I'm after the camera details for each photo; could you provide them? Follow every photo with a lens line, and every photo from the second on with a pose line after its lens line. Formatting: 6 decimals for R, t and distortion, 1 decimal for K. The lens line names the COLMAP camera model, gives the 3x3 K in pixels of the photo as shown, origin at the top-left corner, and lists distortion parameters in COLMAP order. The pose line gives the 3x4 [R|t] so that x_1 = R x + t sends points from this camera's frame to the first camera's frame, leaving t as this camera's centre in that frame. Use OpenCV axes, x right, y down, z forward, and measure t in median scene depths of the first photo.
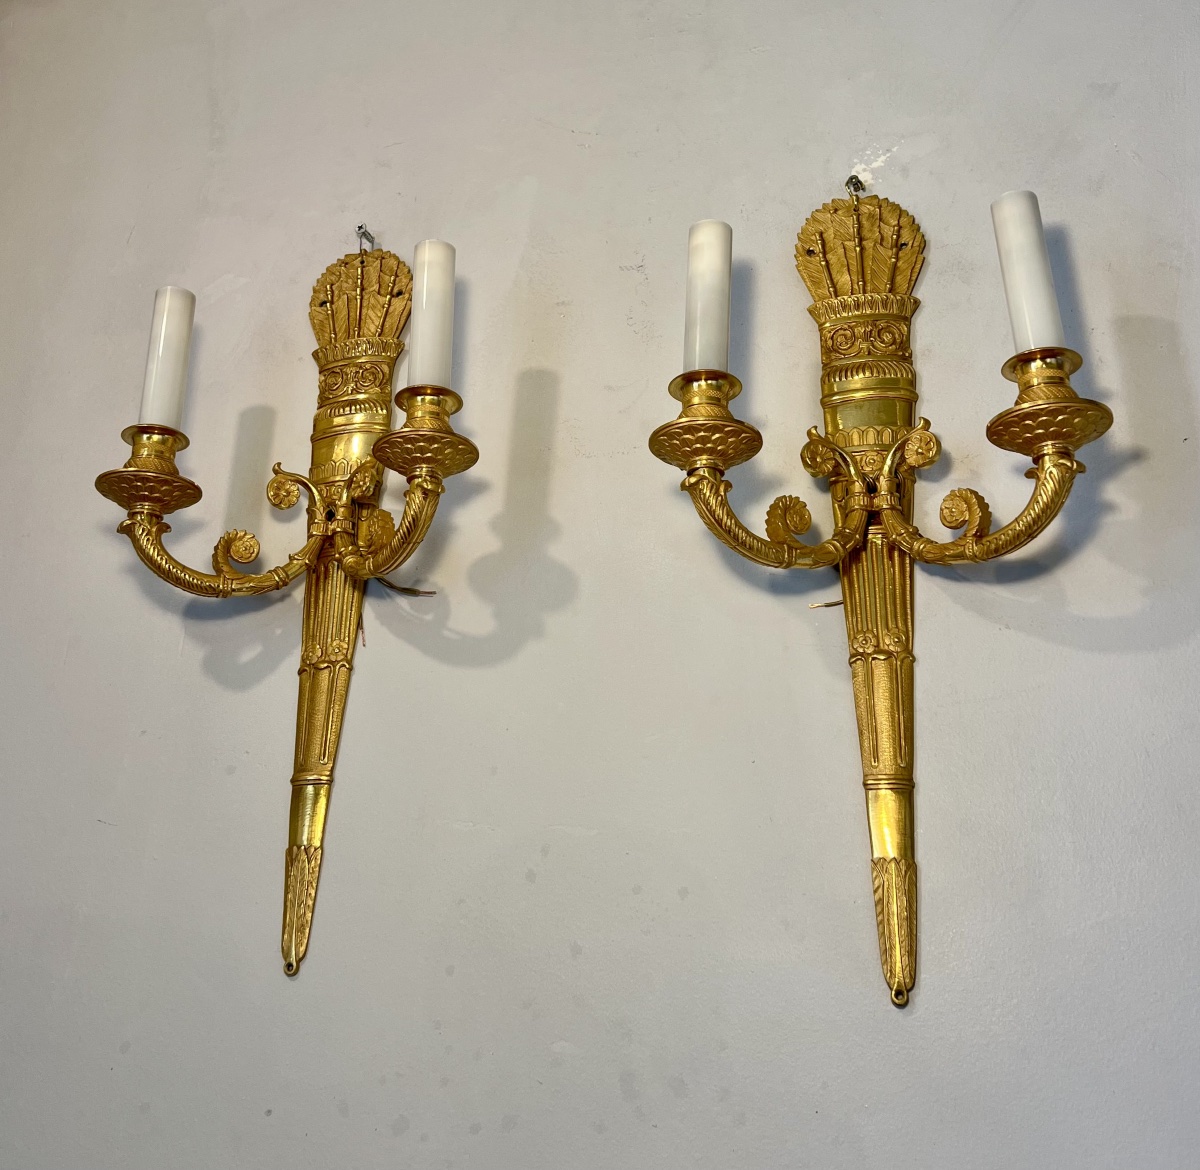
lens RADIAL K [[1338.2, 0, 597.4], [0, 1338.2, 485.1], [0, 0, 1]] dist [0.136072, -0.348609]
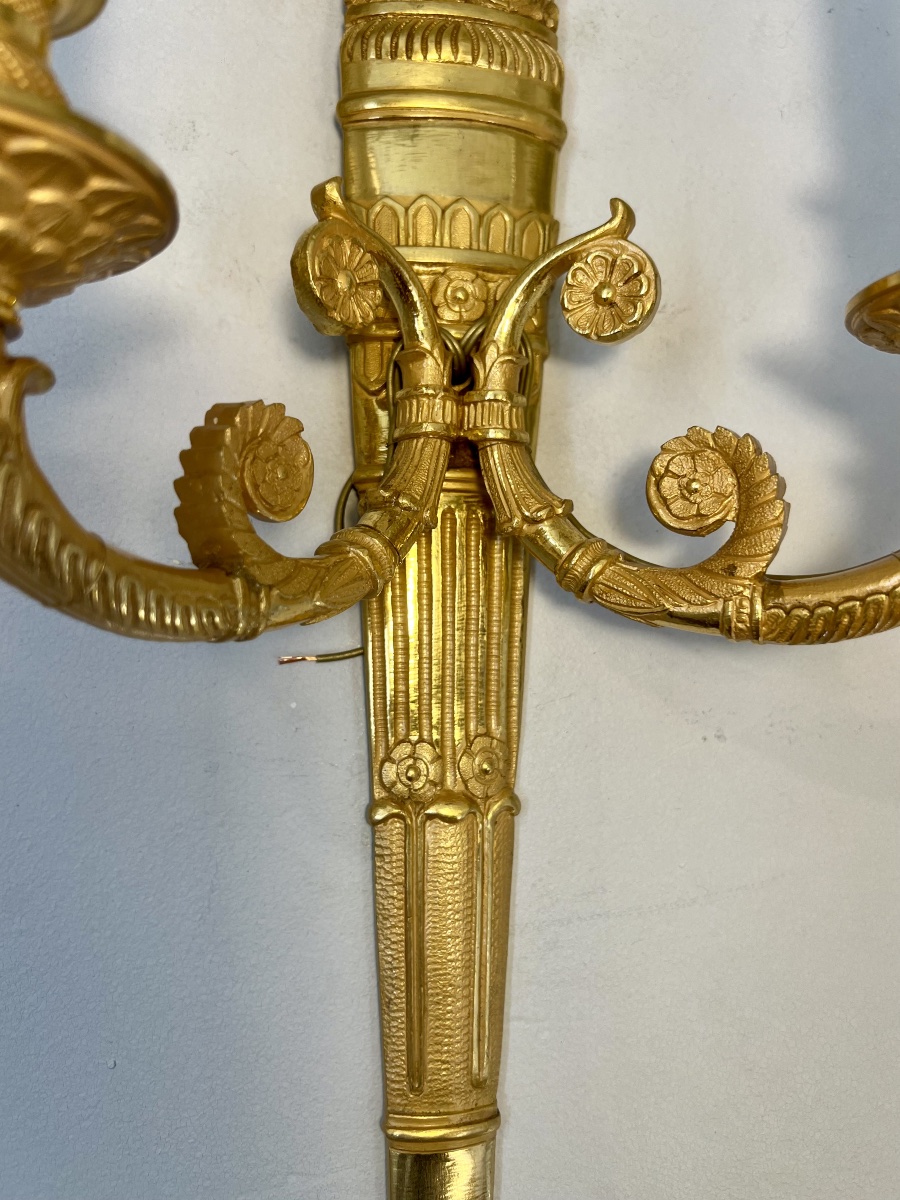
lens RADIAL K [[966.6, 0, 444.7], [0, 966.6, 575.5], [0, 0, 1]] dist [0.042453, -0.094707]
pose [[0.921596, 0.002348, 0.388144, 0.085718], [-0.139812, 0.934865, 0.326312, -0.031709], [-0.362096, -0.354995, 0.861896, 0.695221]]
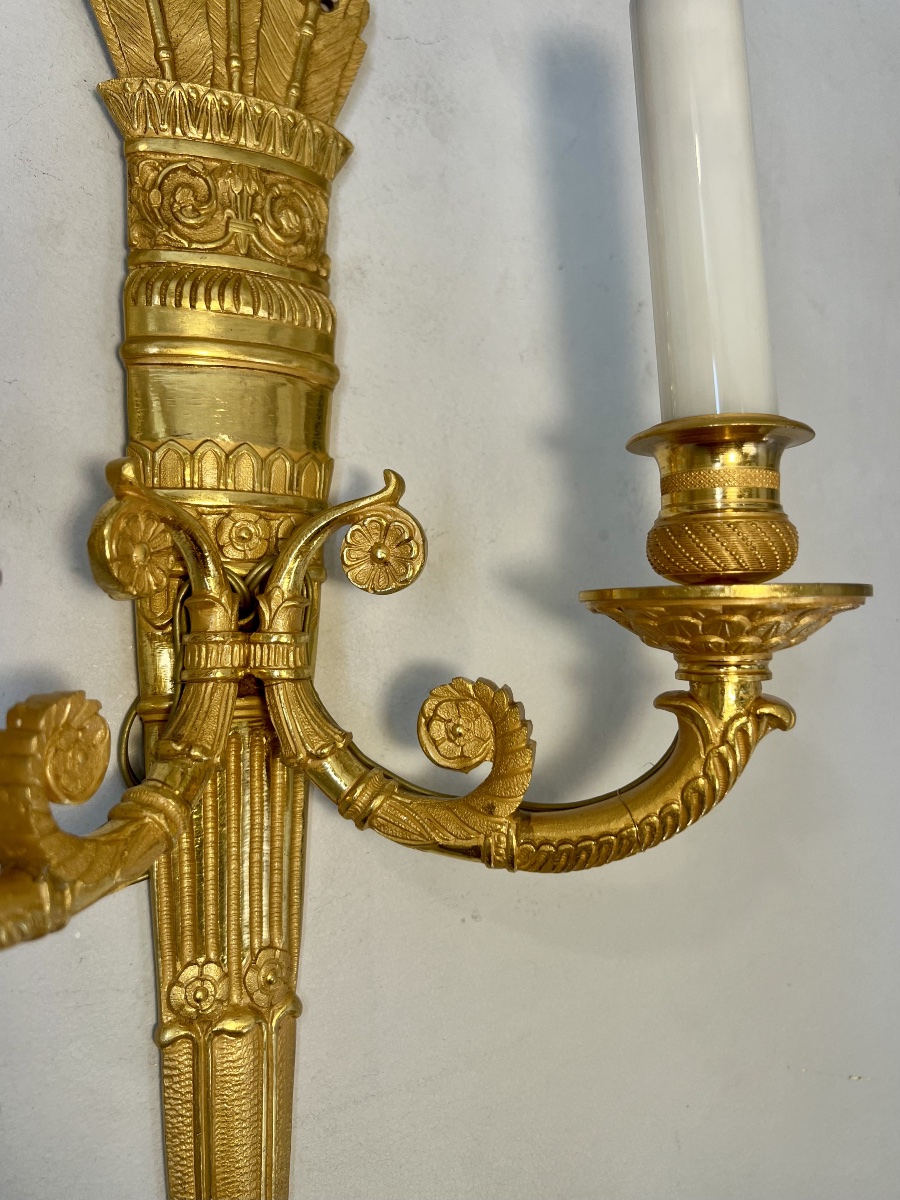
lens RADIAL K [[966.6, 0, 444.7], [0, 966.6, 575.5], [0, 0, 1]] dist [0.042453, -0.094707]
pose [[0.784124, 0.008923, 0.620540, 0.061477], [-0.215646, 0.941509, 0.258956, -0.094005], [-0.581933, -0.336871, 0.740184, 0.700503]]
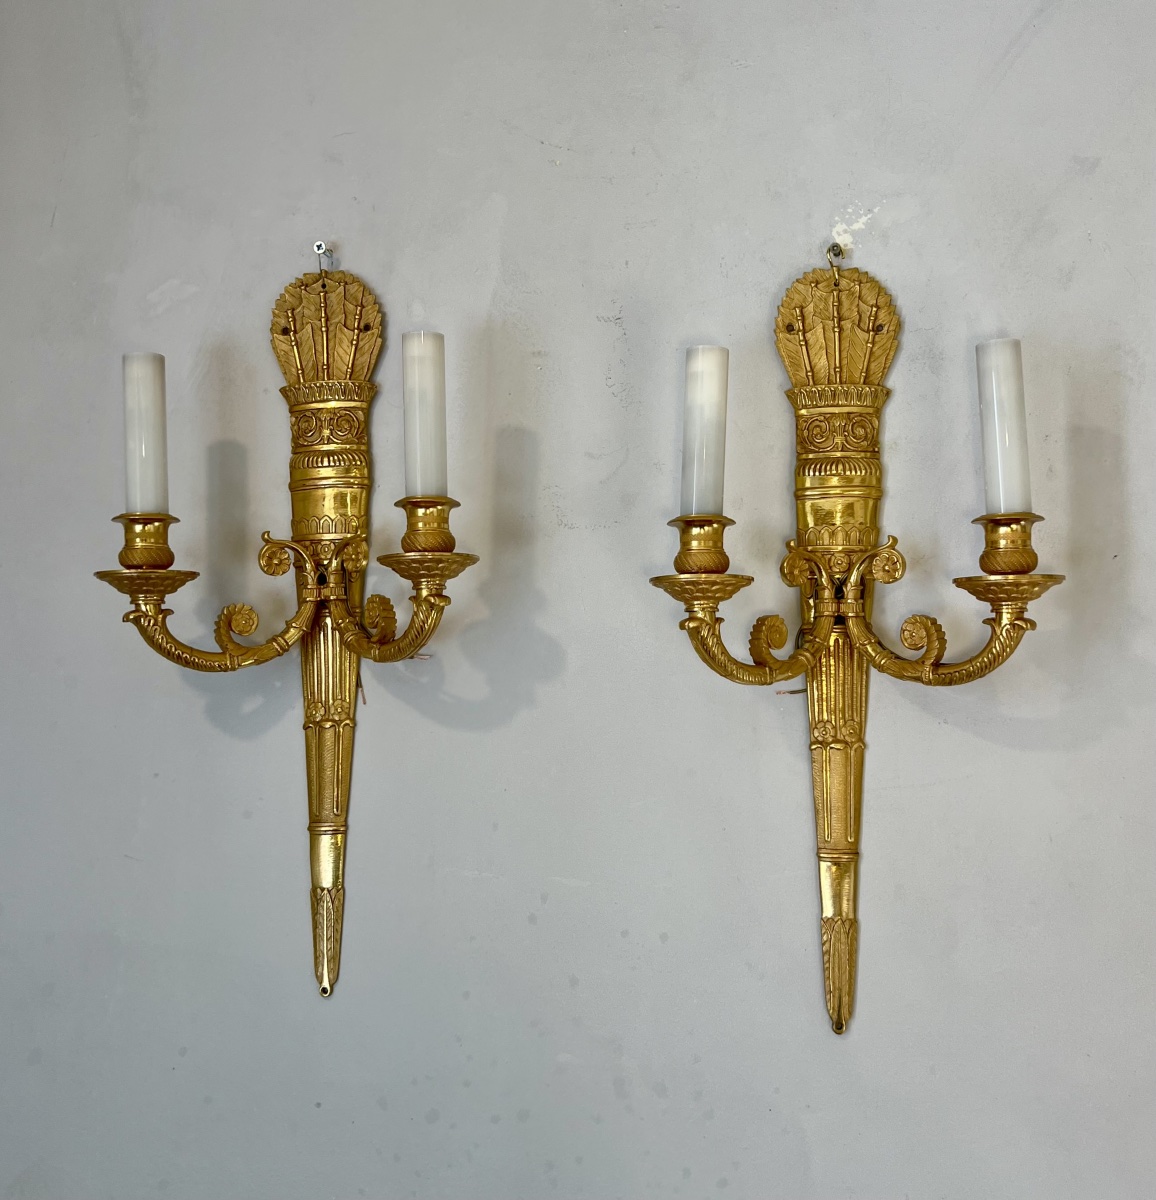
lens RADIAL K [[1345.2, 0, 610.5], [0, 1345.2, 623.7], [0, 0, 1]] dist [0.144216, -0.362783]
pose [[0.990913, -0.016512, 0.133488, -0.123078], [-0.031919, 0.935220, 0.352624, -0.337509], [-0.130664, -0.353681, 0.926195, -0.012579]]
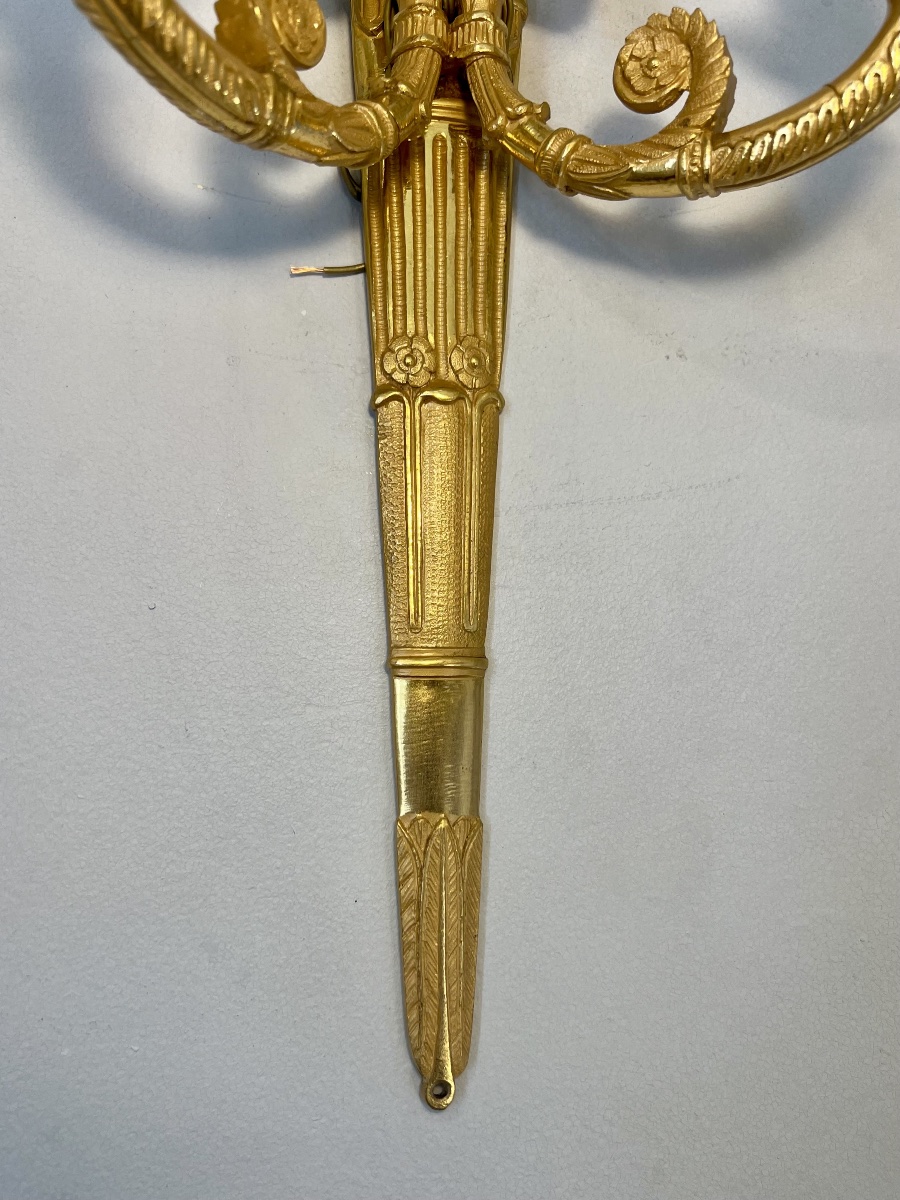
lens RADIAL K [[1007.9, 0, 414.2], [0, 1007.9, 644.1], [0, 0, 1]] dist [0.046140, -0.085730]
pose [[0.923367, -0.012902, 0.383701, 0.059391], [-0.130287, 0.929595, 0.344789, 0.078975], [-0.361135, -0.368358, 0.856676, 0.604151]]
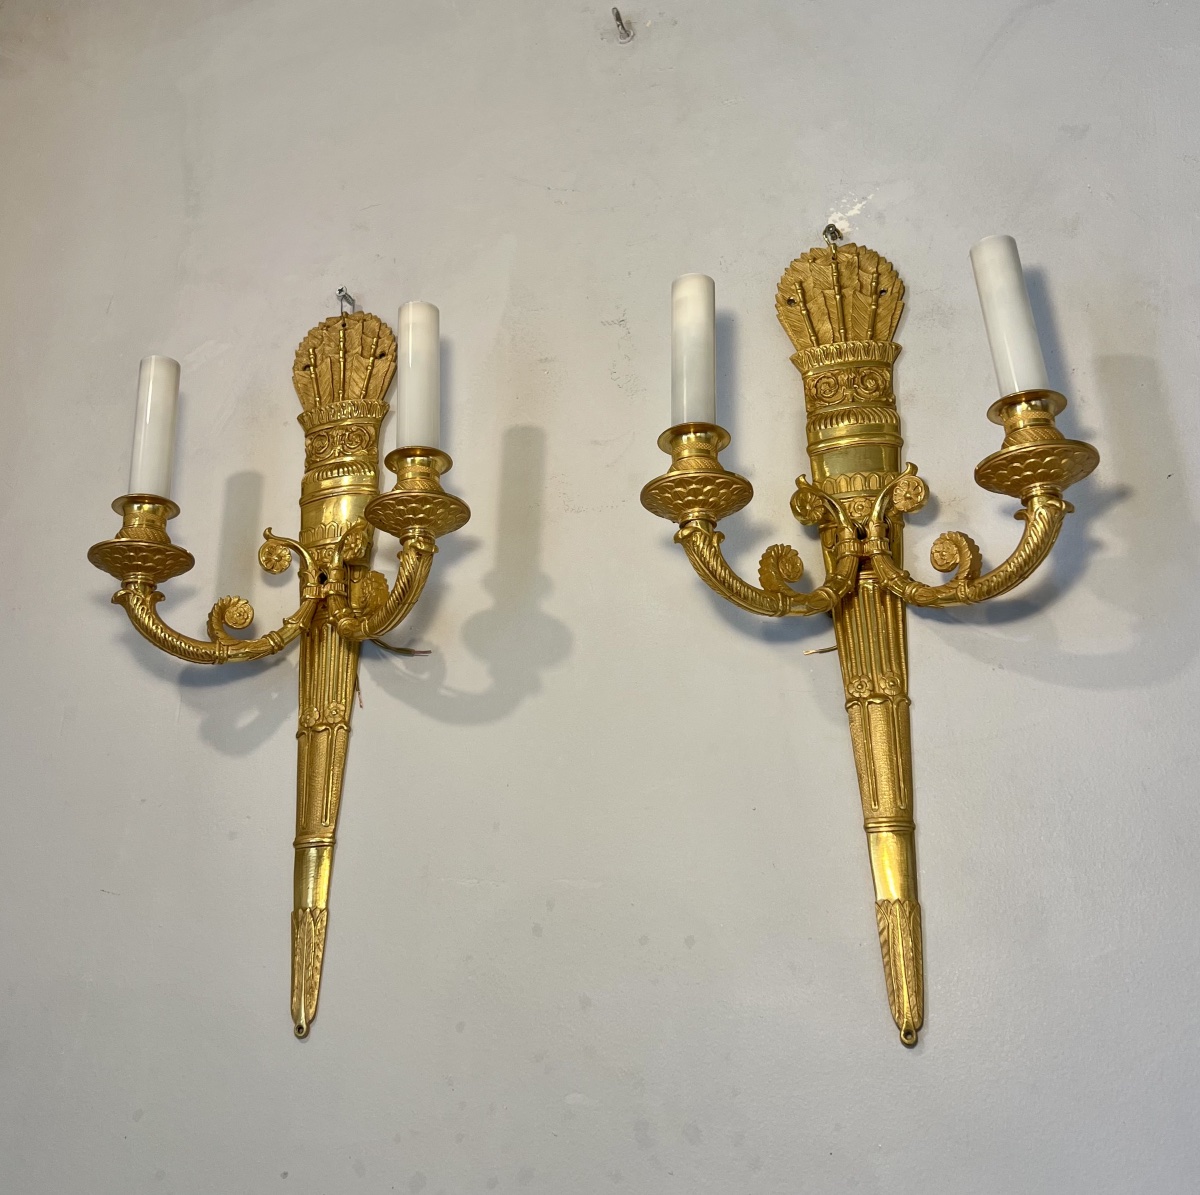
lens RADIAL K [[1340.6, 0, 581.4], [0, 1340.6, 534.7], [0, 0, 1]] dist [0.137062, -0.350856]
pose [[0.999399, -0.032905, 0.010925, -0.016080], [0.032910, 0.999458, -0.000265, -0.003638], [-0.010910, 0.000624, 0.999940, -0.008624]]
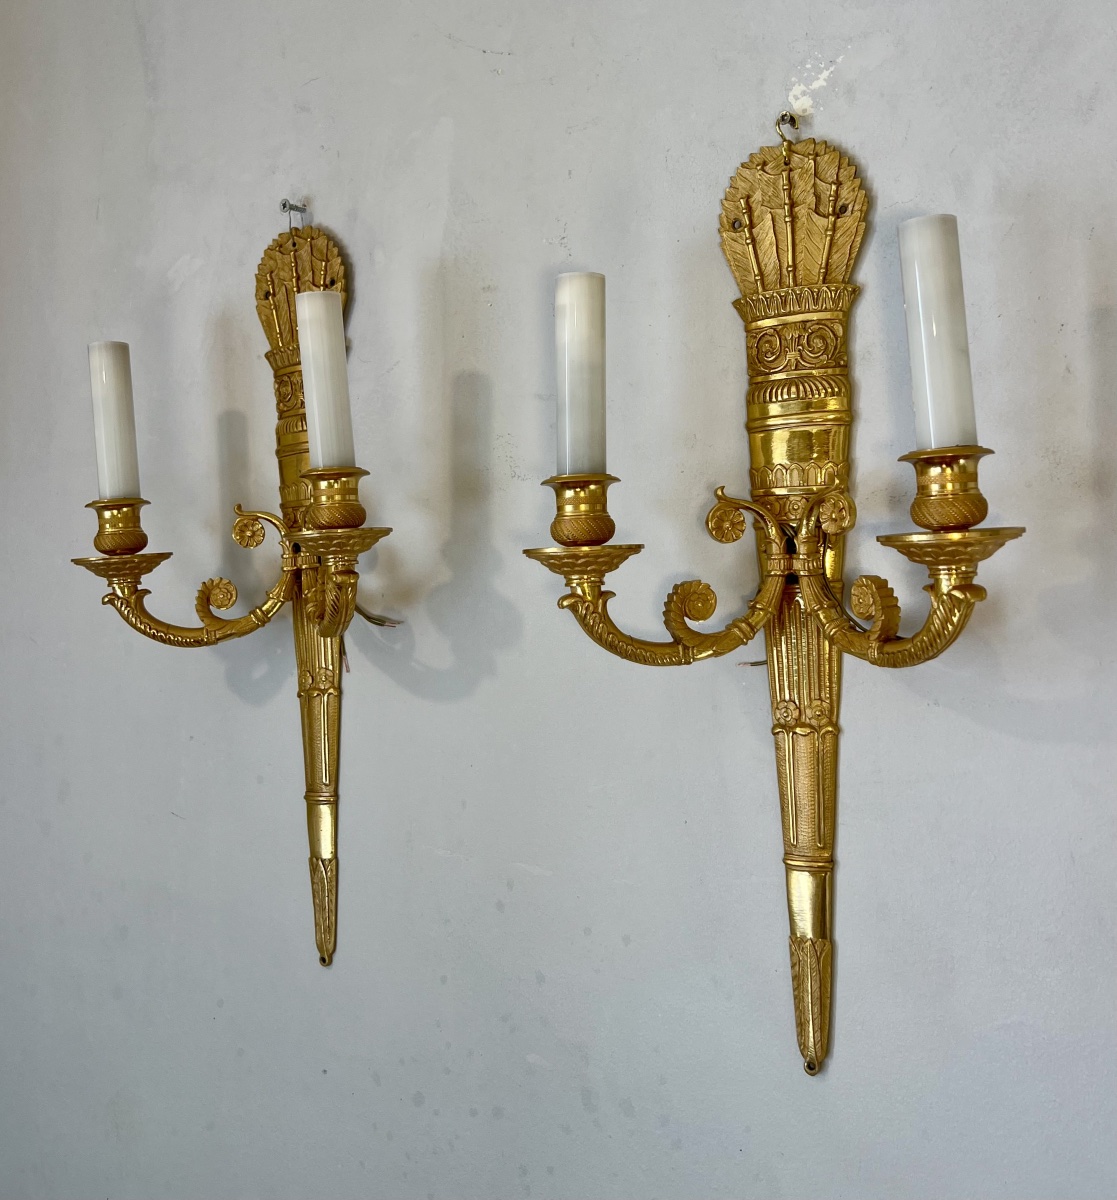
lens RADIAL K [[1258.5, 0, 557.5], [0, 1258.5, 551.9], [0, 0, 1]] dist [0.117763, -0.286272]
pose [[0.961276, -0.064641, -0.267900, 0.263035], [0.166979, 0.909962, 0.379589, -0.322329], [0.219241, -0.409624, 0.885518, 0.197188]]
